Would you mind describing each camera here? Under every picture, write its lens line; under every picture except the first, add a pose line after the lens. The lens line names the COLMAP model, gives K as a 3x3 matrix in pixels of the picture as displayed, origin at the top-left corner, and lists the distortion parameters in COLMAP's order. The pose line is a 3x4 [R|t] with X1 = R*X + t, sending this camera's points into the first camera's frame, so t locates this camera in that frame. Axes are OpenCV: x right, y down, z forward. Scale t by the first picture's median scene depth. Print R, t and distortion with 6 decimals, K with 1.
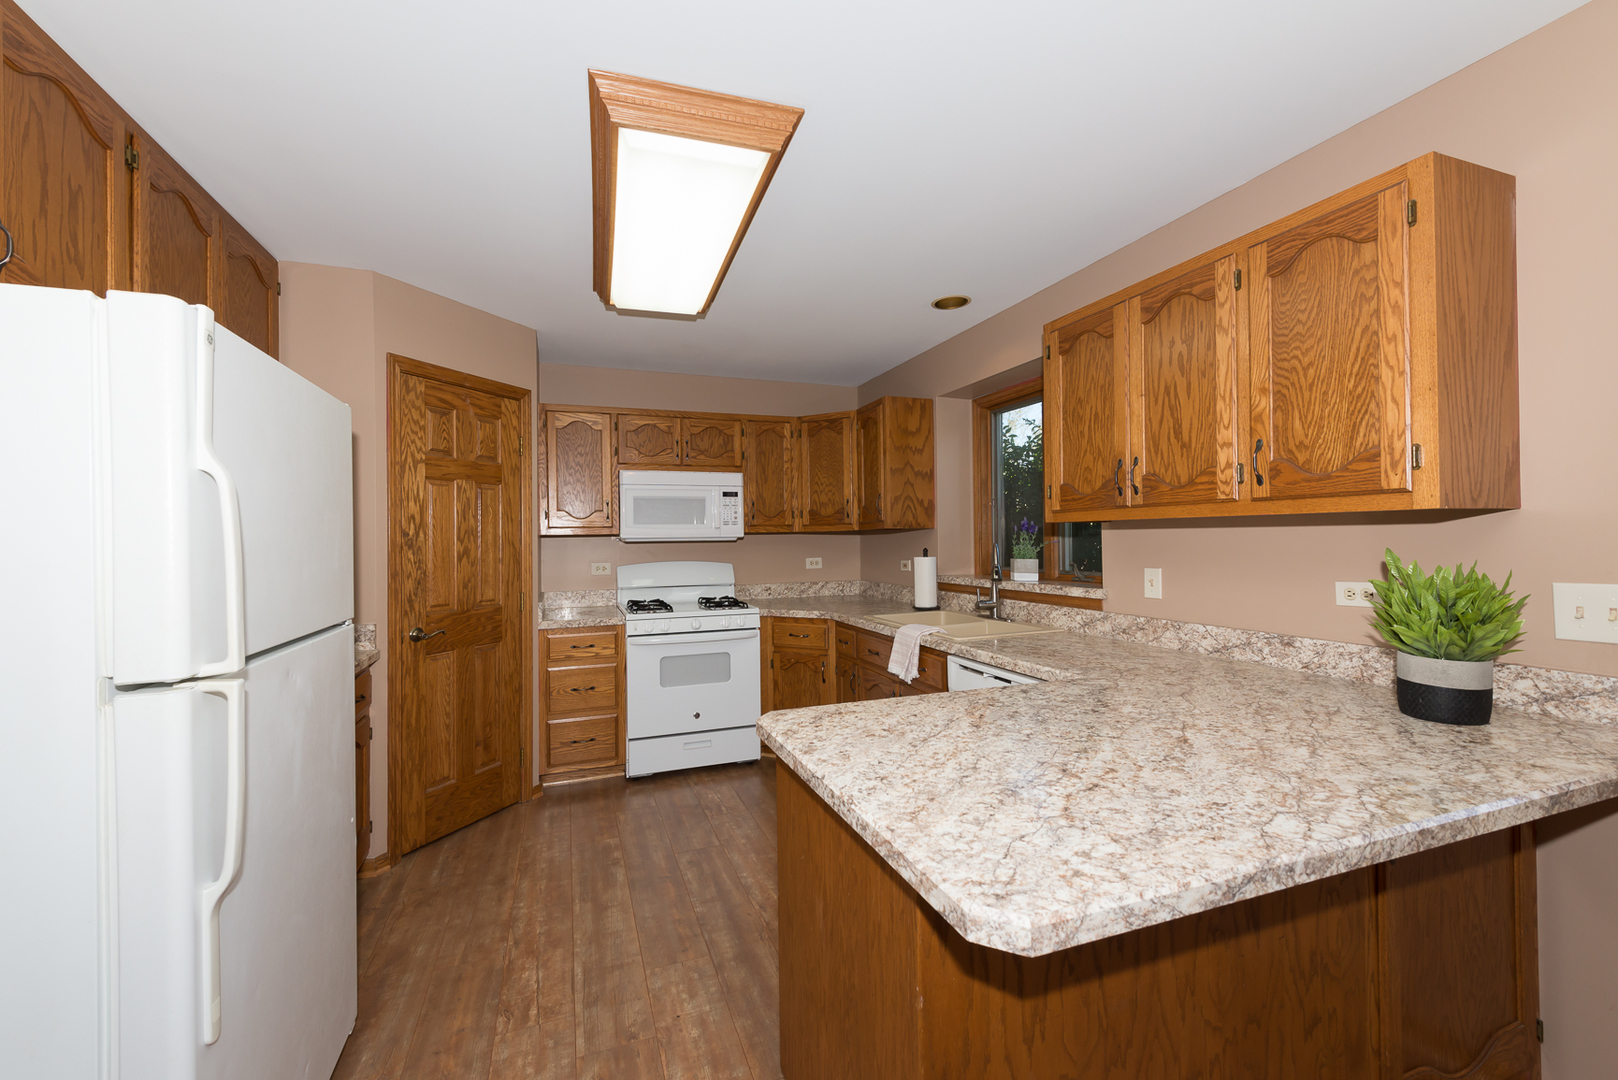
lens RADIAL K [[640.7, 0, 765.1], [0, 640.7, 536.1], [0, 0, 1]] dist [0.008128, -0.000863]
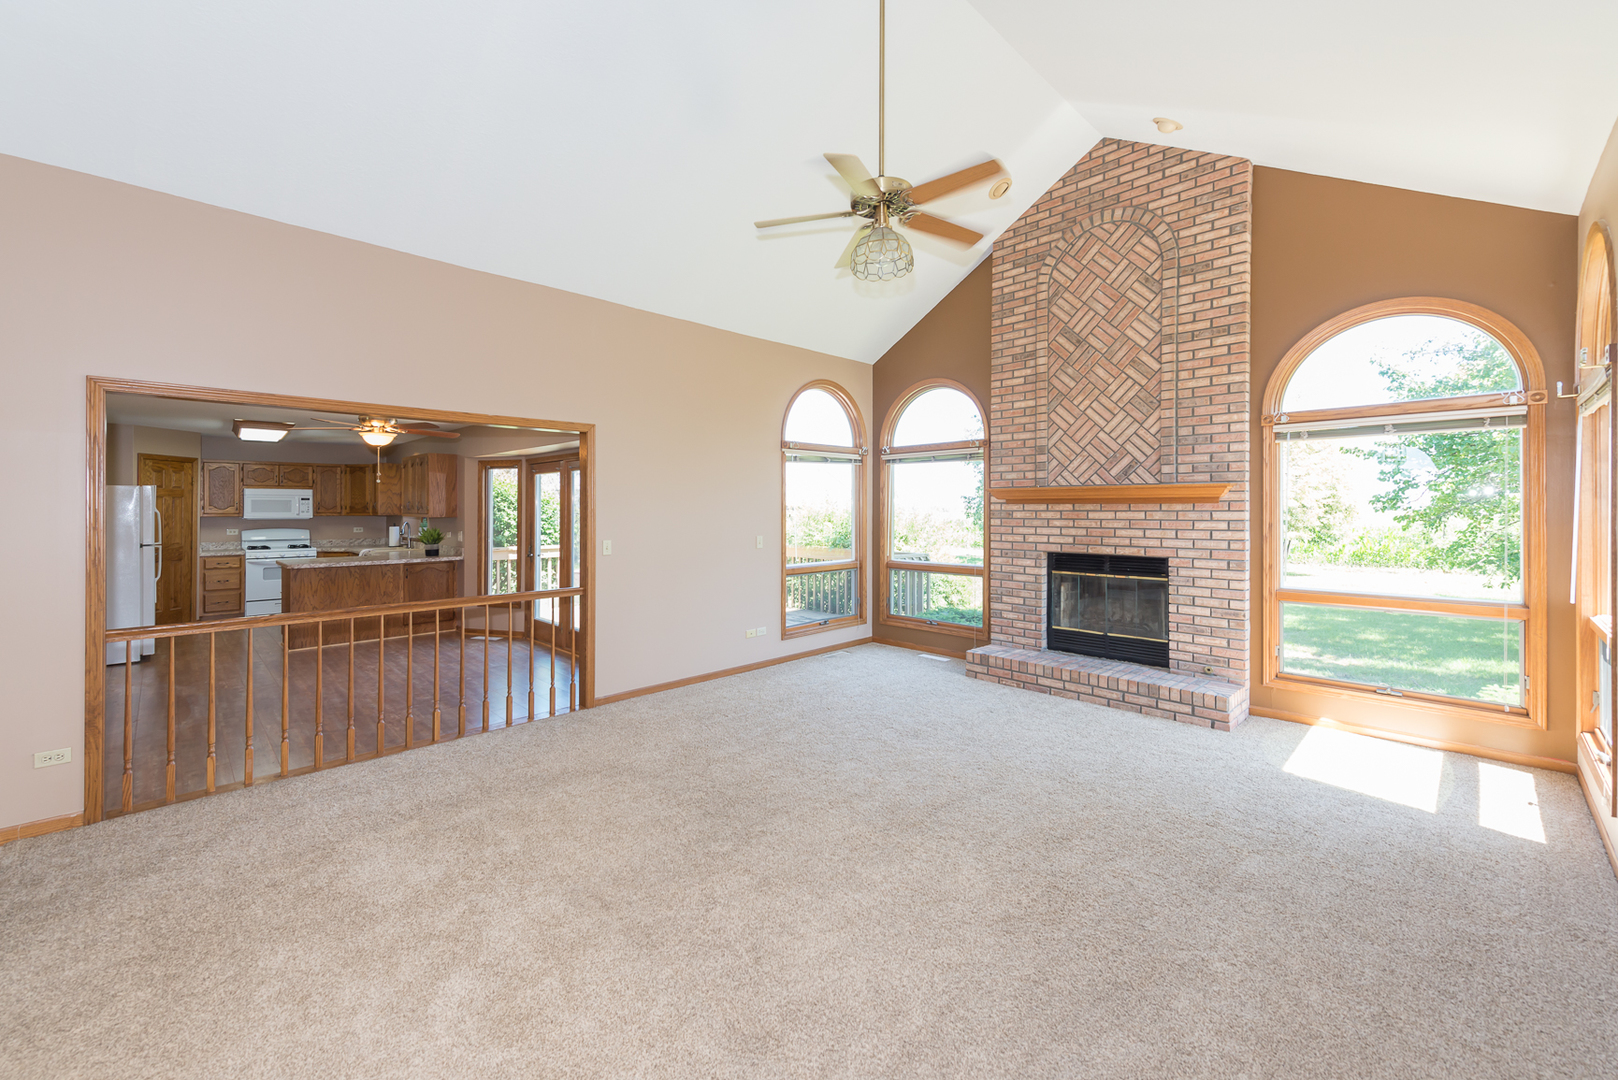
lens RADIAL K [[640.7, 0, 757.8], [0, 640.7, 507.4], [0, 0, 1]] dist [0.008128, -0.000863]
pose [[0.905934, 0.013826, 0.423193, 0.991023], [-0.014382, 0.999895, -0.001880, -0.123989], [-0.423175, -0.004383, 0.906037, -3.974276]]
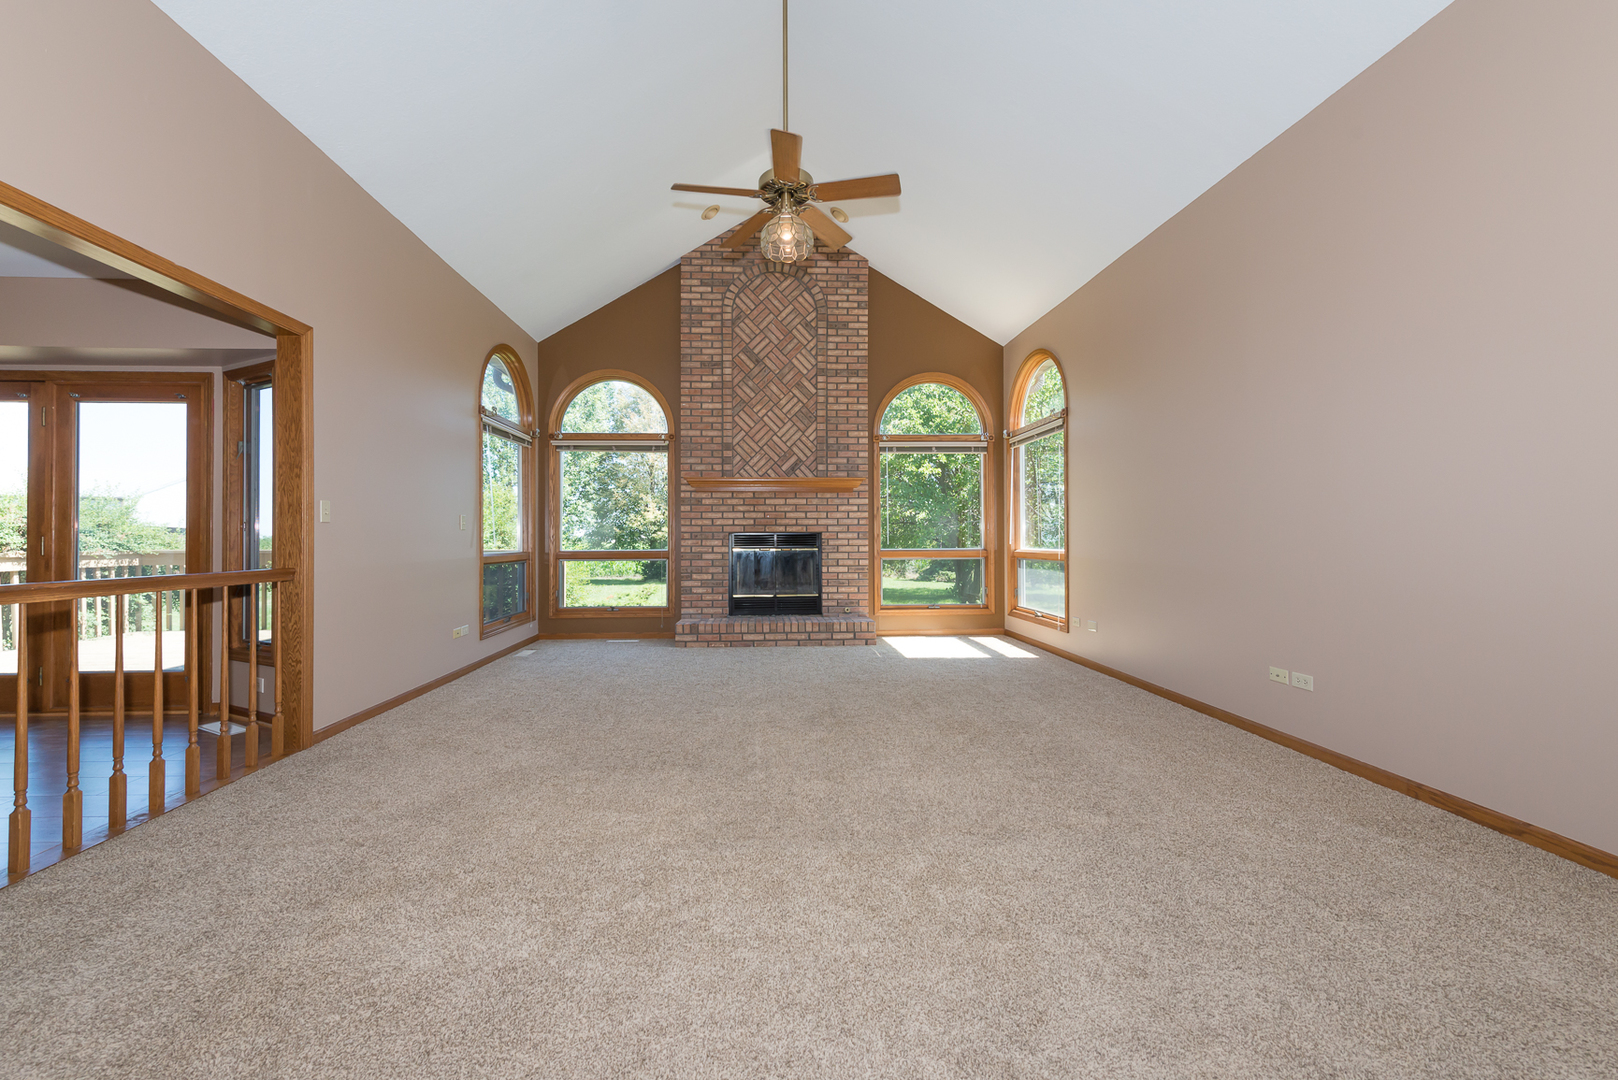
lens RADIAL K [[640.7, 0, 793.0], [0, 640.7, 531.4], [0, 0, 1]] dist [0.008128, -0.000863]
pose [[0.261938, 0.022428, 0.964824, 0.129390], [-0.010518, 0.999737, -0.020384, 0.126591], [-0.965027, -0.004809, 0.262105, -3.064199]]
